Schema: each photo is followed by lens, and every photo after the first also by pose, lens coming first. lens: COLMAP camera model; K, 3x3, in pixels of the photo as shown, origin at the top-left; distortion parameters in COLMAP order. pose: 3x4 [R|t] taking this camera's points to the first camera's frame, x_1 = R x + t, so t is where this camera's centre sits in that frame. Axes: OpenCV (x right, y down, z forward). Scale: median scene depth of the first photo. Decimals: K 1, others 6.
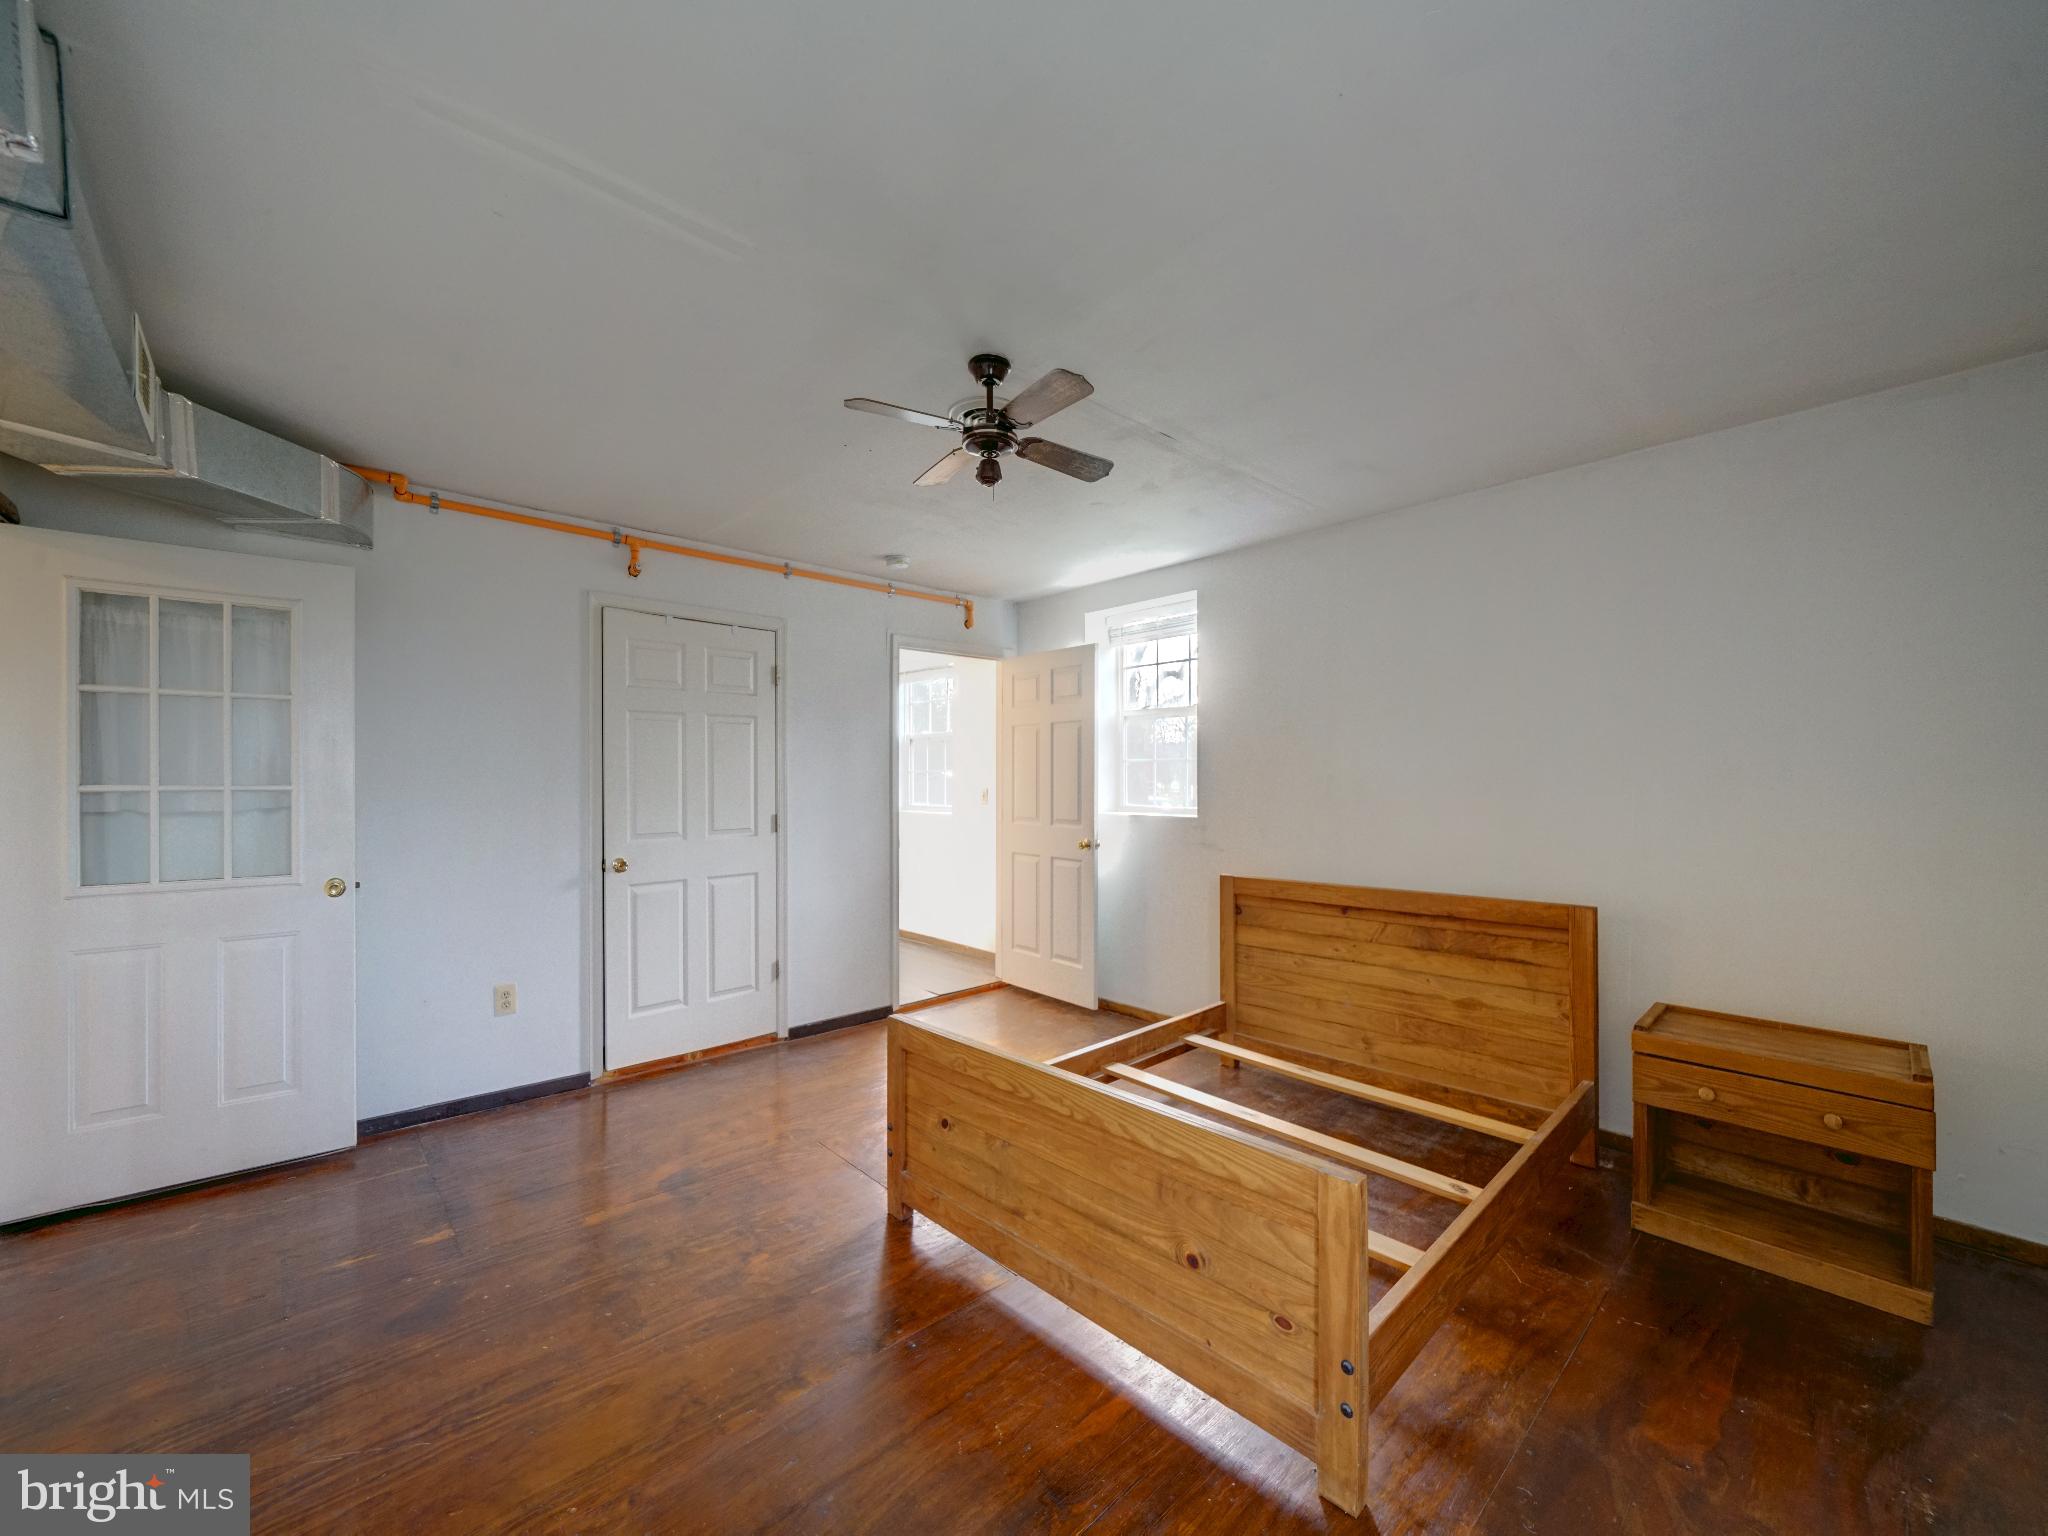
lens RADIAL K [[807.5, 0, 1015.4], [0, 807.5, 779.0], [0, 0, 1]] dist [0.000846, 0.000079]
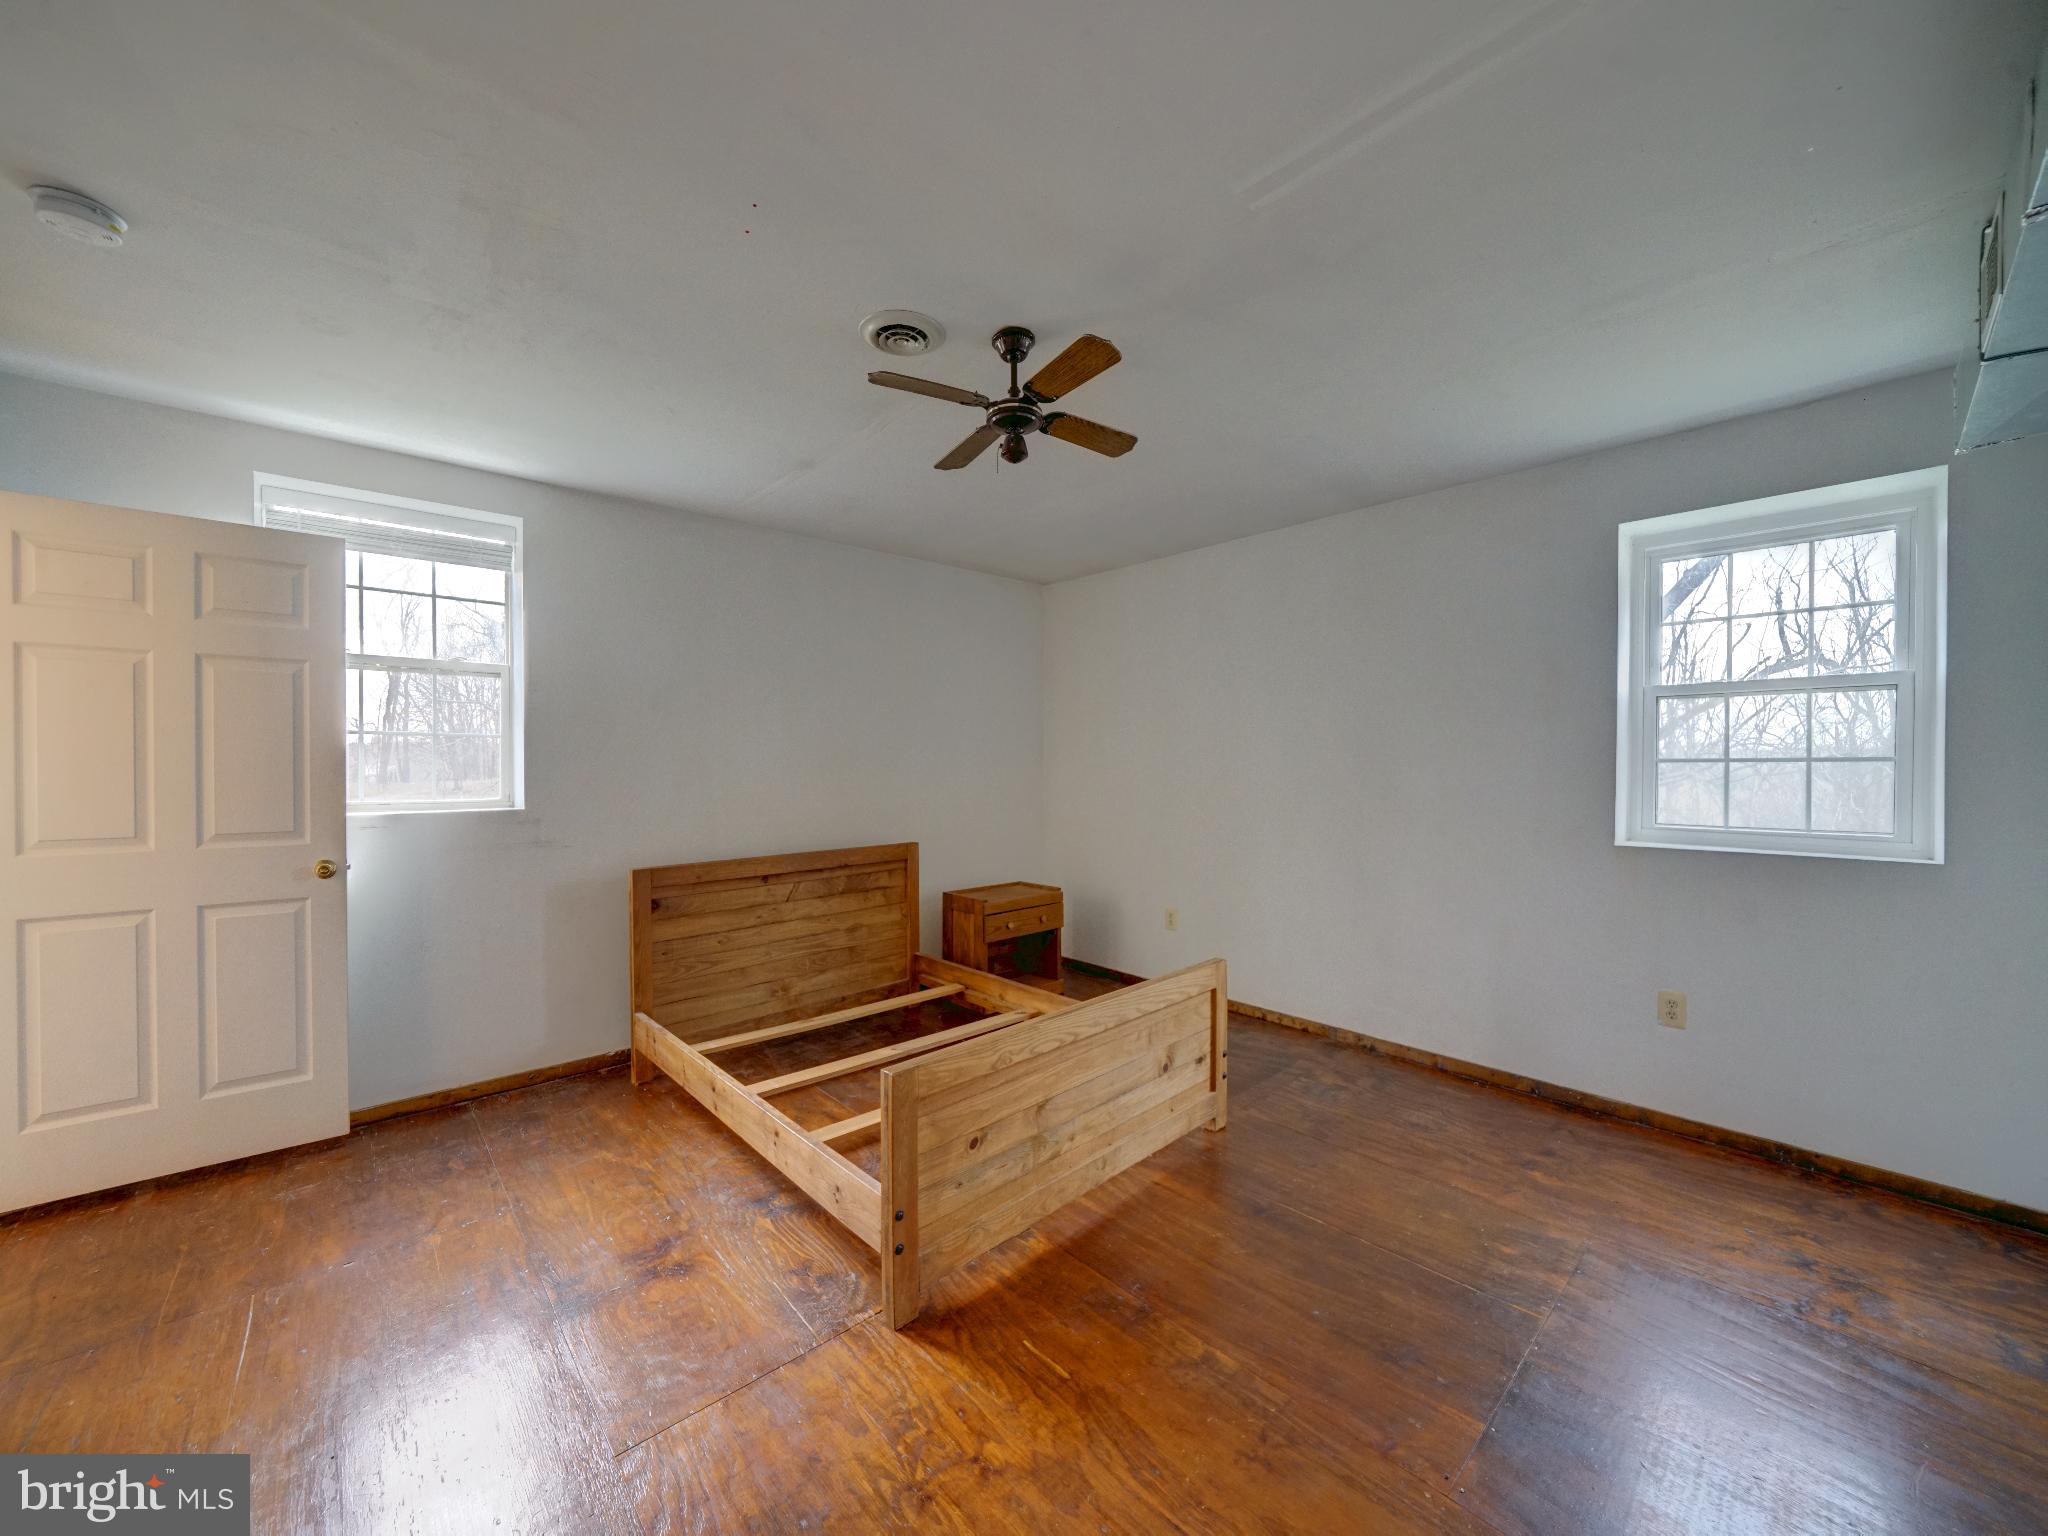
lens RADIAL K [[758.4, 0, 1021.0], [0, 758.4, 772.6], [0, 0, 1]] dist [-0.013001, 0.000009]
pose [[0.006382, -0.010739, 0.999922, -0.674247], [0.002416, 0.999940, 0.010724, 0.006425], [-0.999977, 0.002348, 0.006407, 0.692590]]
